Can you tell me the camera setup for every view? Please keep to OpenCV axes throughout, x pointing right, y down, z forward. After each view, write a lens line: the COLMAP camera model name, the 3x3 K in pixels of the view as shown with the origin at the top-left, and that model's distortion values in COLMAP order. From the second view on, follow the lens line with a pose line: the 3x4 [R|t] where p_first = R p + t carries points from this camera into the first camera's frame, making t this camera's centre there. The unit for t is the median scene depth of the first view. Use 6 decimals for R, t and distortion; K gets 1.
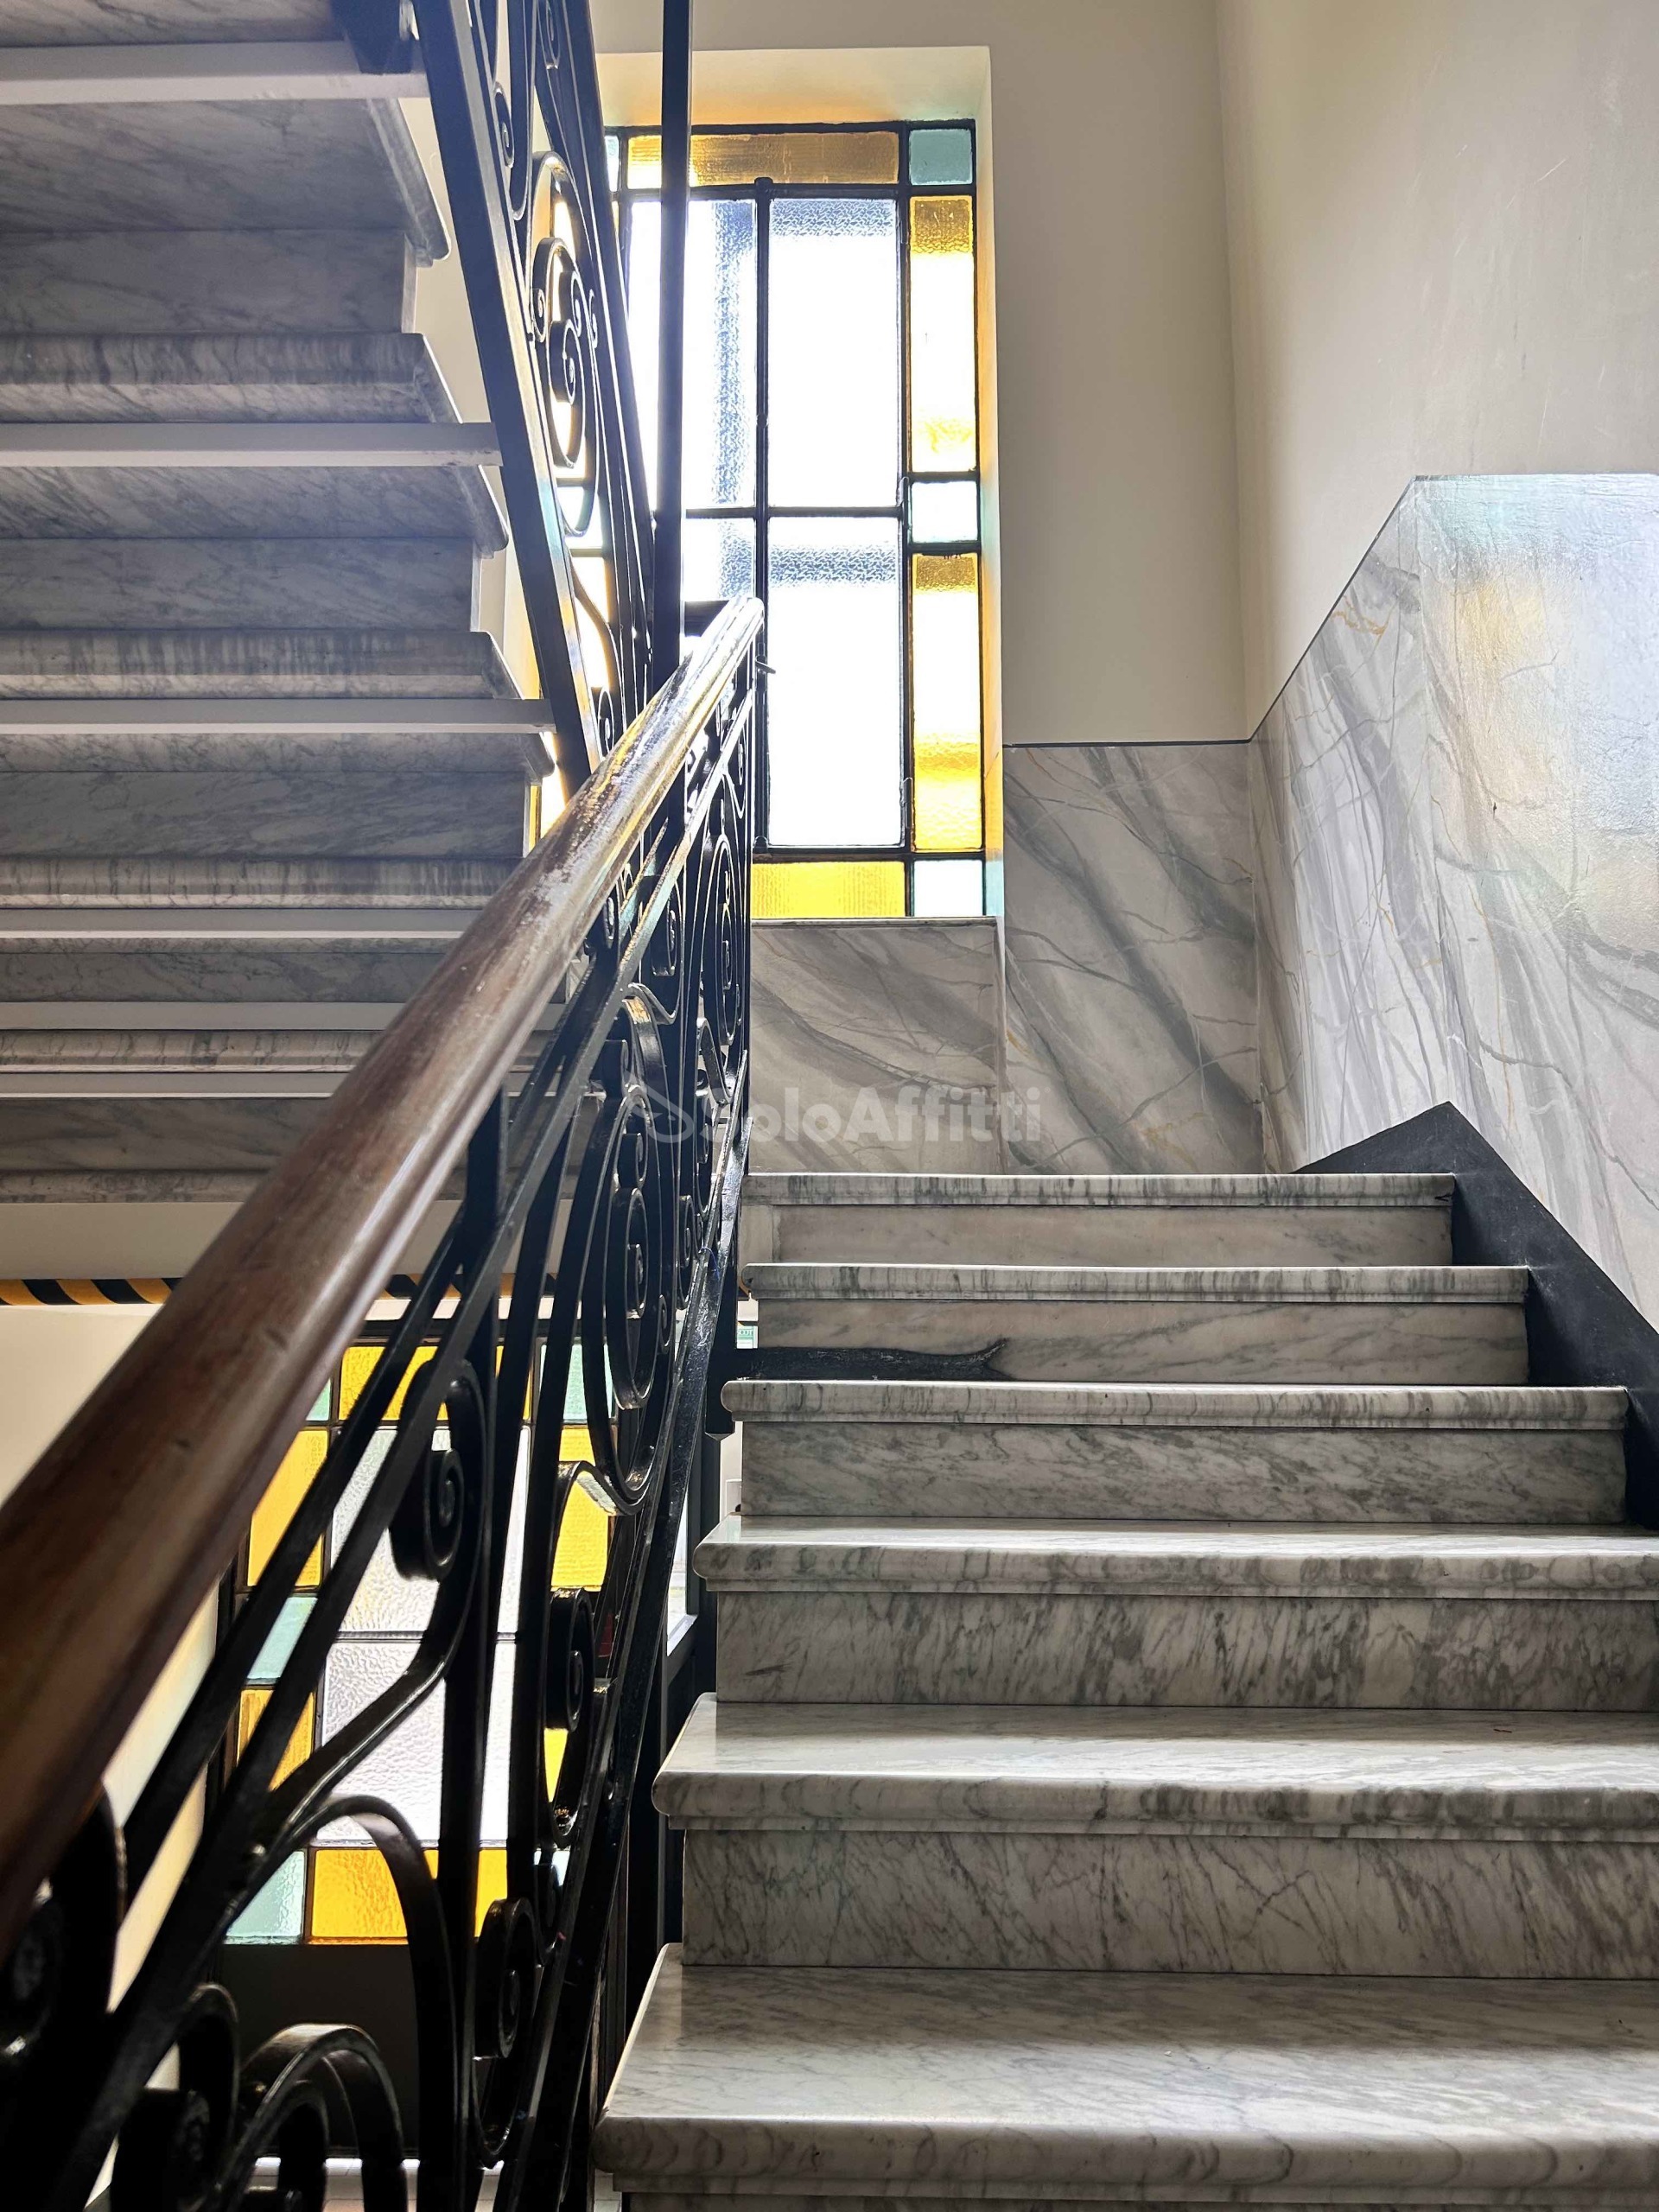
lens RADIAL K [[1667.8, 0, 827.5], [0, 1667.8, 1108.2], [0, 0, 1]] dist [0.052359, -0.036809]
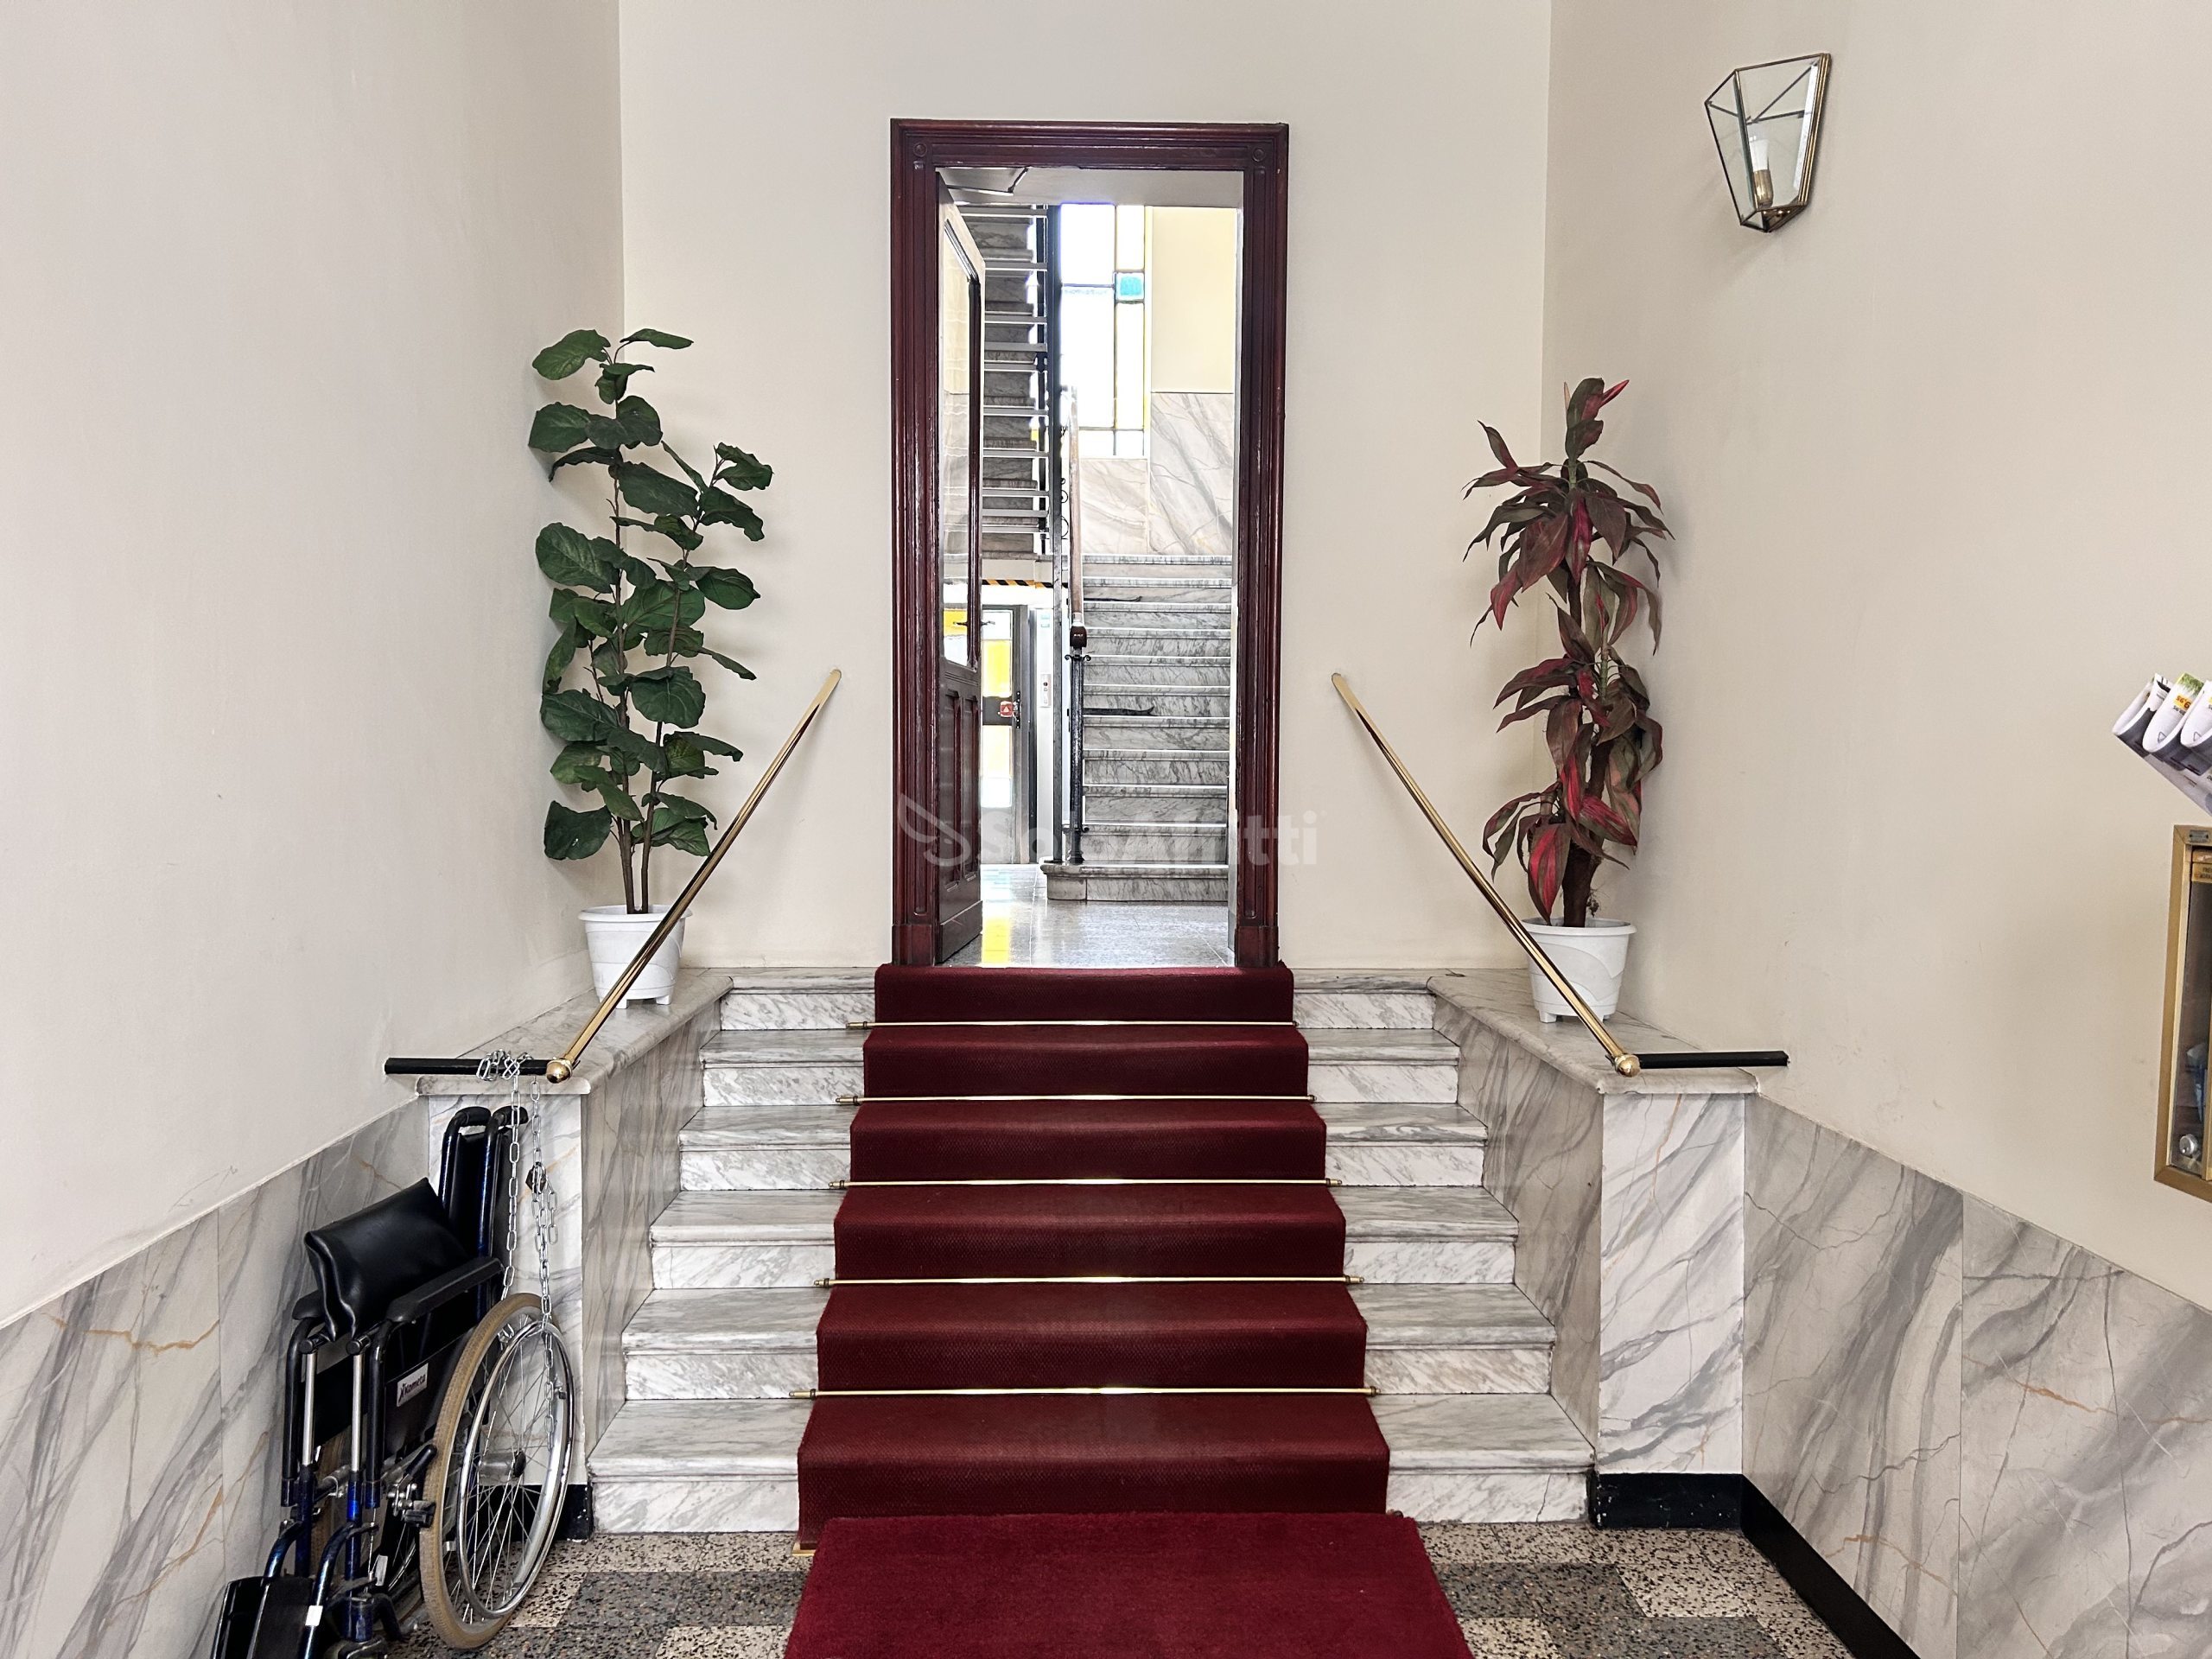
lens RADIAL K [[1667.8, 0, 1111.9], [0, 1667.8, 834.3], [0, 0, 1]] dist [0.052359, -0.036809]
pose [[0.997778, 0.002054, 0.066589, -0.137190], [-0.015839, 0.978180, 0.207154, -0.080157], [-0.064711, -0.207749, 0.976039, -1.803707]]
